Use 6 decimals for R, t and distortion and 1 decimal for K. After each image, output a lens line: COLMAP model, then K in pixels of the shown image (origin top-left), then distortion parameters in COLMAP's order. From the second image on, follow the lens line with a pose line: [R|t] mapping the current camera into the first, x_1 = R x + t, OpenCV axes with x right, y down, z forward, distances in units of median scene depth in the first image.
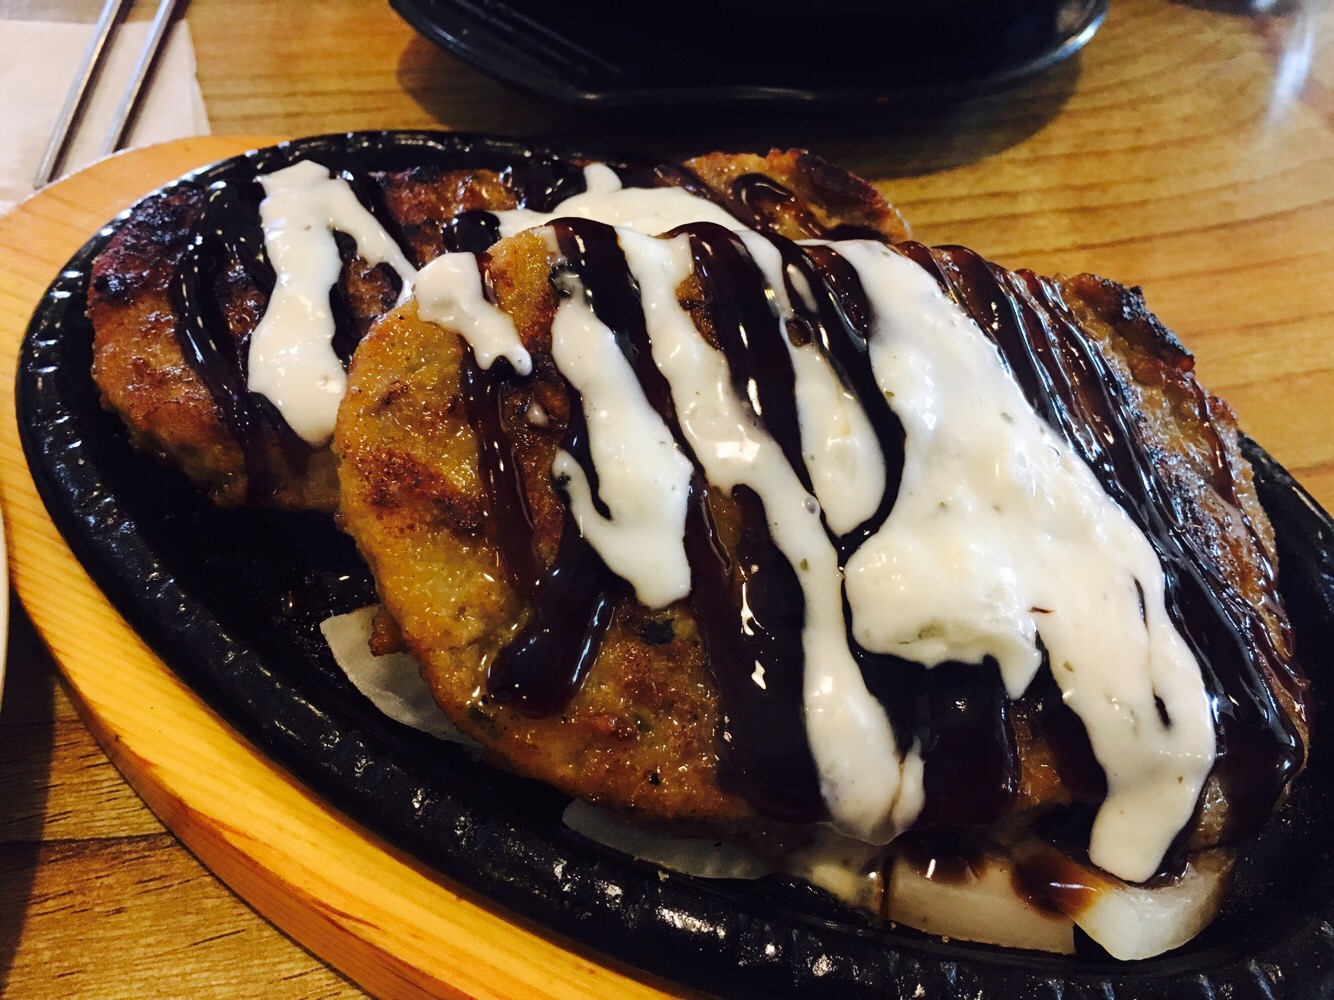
lens RADIAL K [[1297.6, 0, 667.0], [0, 1297.6, 500.0], [0, 0, 1]] dist [0.006991, -0.027166]
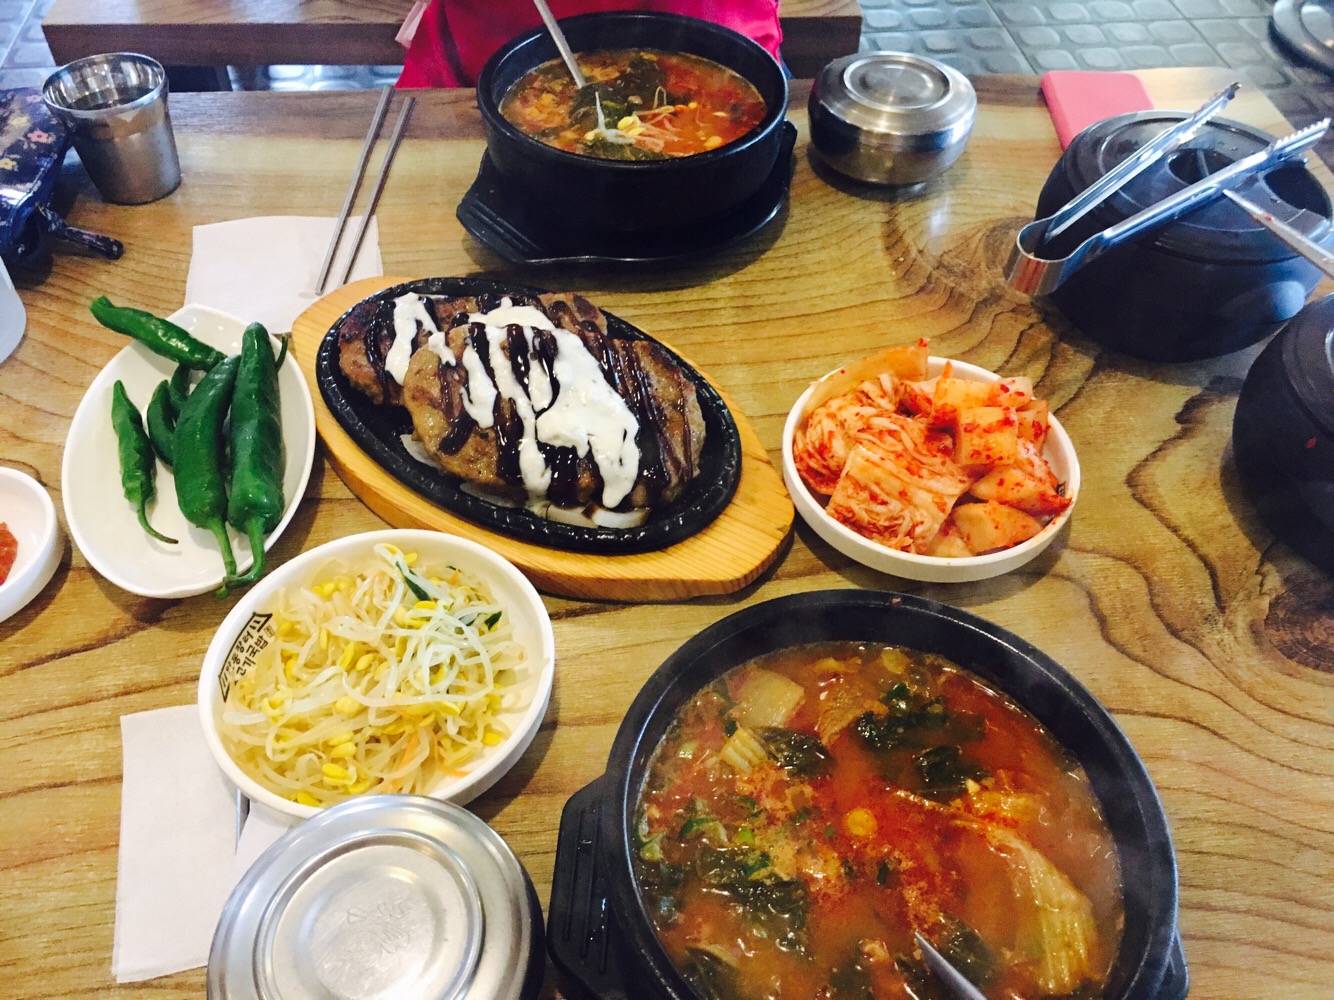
lens RADIAL K [[1297.6, 0, 667.0], [0, 1297.6, 500.0], [0, 0, 1]] dist [0.006991, -0.027166]
pose [[0.990837, 0.039023, -0.129306, 0.950317], [-0.040824, 0.999102, -0.011306, 0.291894], [0.128749, 0.016481, 0.991540, -2.500647]]
